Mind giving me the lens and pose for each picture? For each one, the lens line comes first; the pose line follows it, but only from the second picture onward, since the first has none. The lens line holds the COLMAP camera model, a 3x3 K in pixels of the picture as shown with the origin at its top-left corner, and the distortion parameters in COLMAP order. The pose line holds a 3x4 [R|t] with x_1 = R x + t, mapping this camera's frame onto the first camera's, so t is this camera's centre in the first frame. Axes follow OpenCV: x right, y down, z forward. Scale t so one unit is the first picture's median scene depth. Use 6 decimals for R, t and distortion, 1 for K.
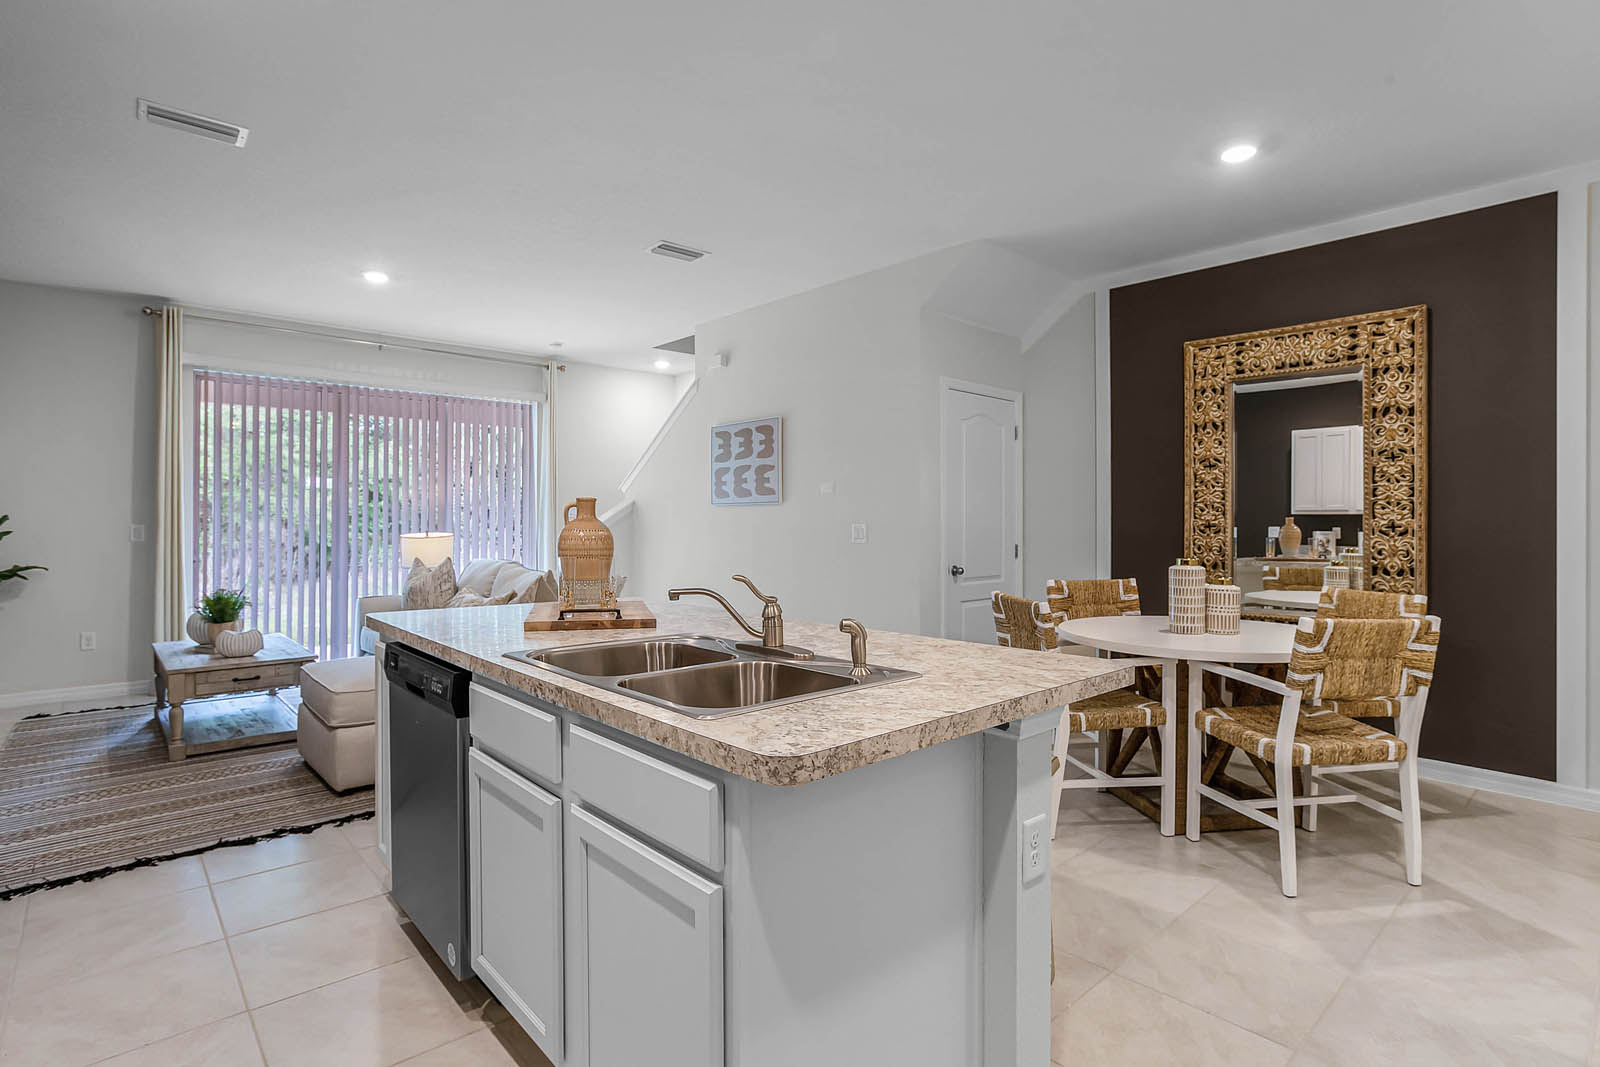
lens RADIAL K [[807.3, 0, 782.9], [0, 807.3, 526.1], [0, 0, 1]] dist [-0.055841, 0.031766]
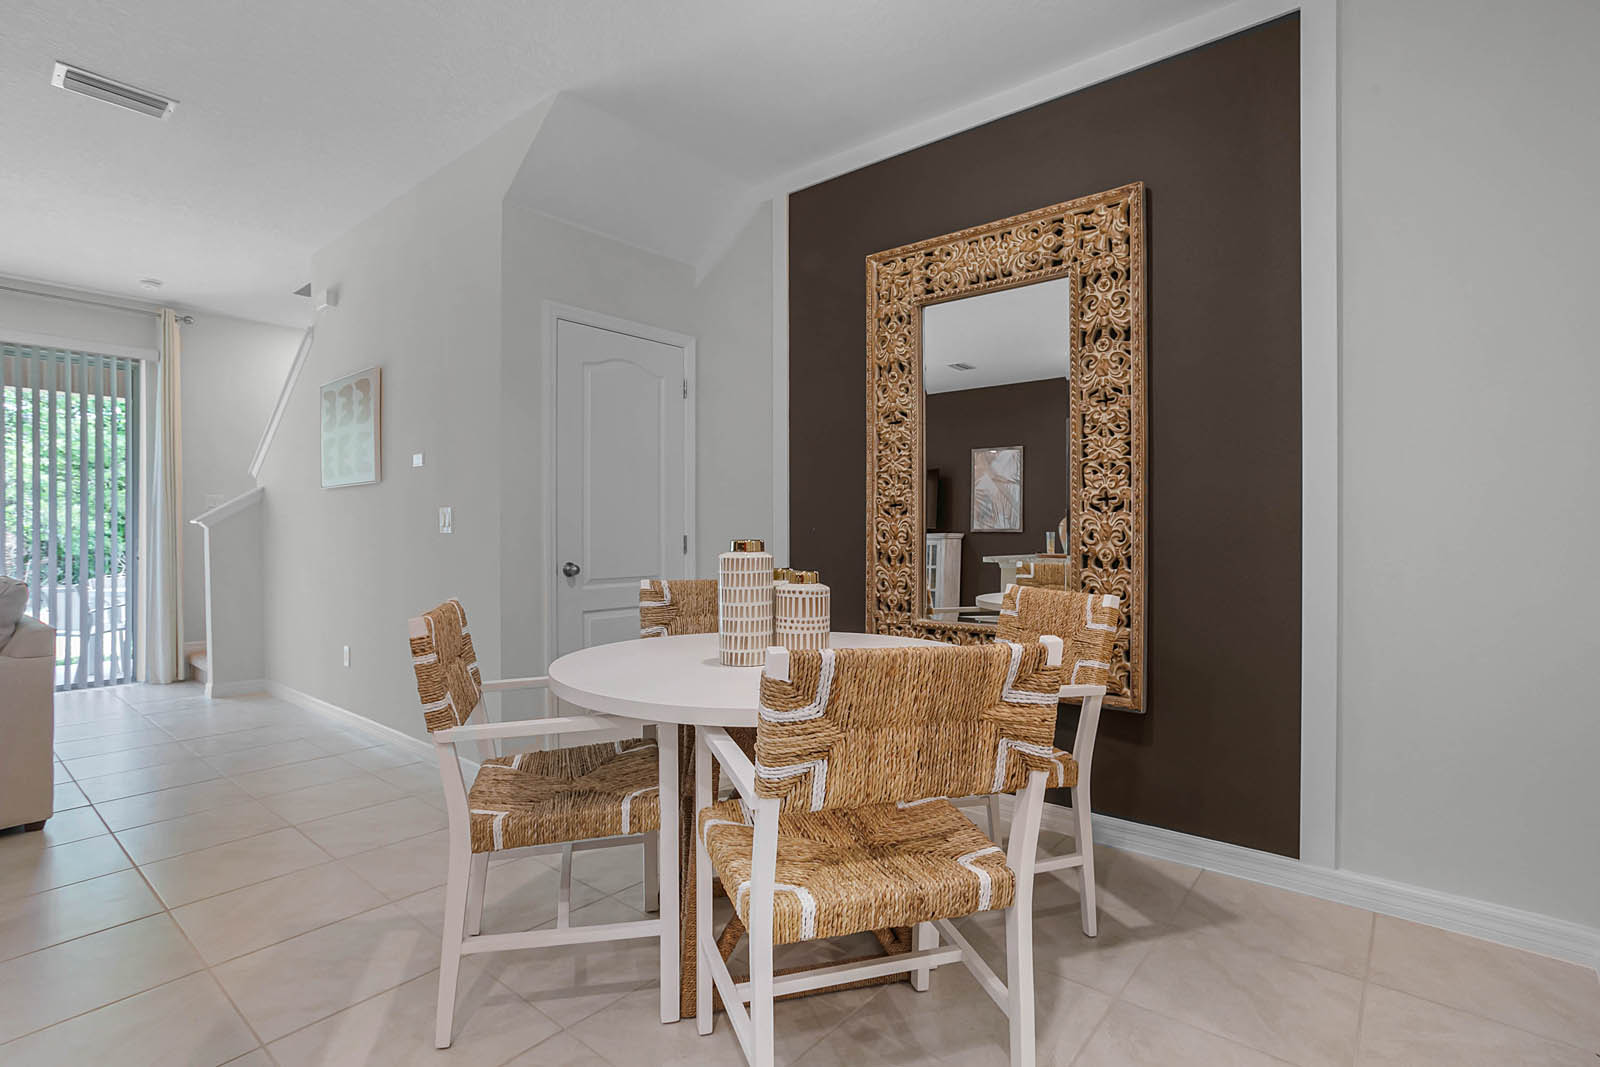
lens RADIAL K [[786.9, 0, 785.2], [0, 786.9, 539.3], [0, 0, 1]] dist [-0.063524, 0.041025]
pose [[0.990653, -0.006357, 0.136260, 0.390335], [0.005507, 0.999963, 0.006613, 0.030900], [-0.136297, -0.005801, 0.990651, 0.346963]]
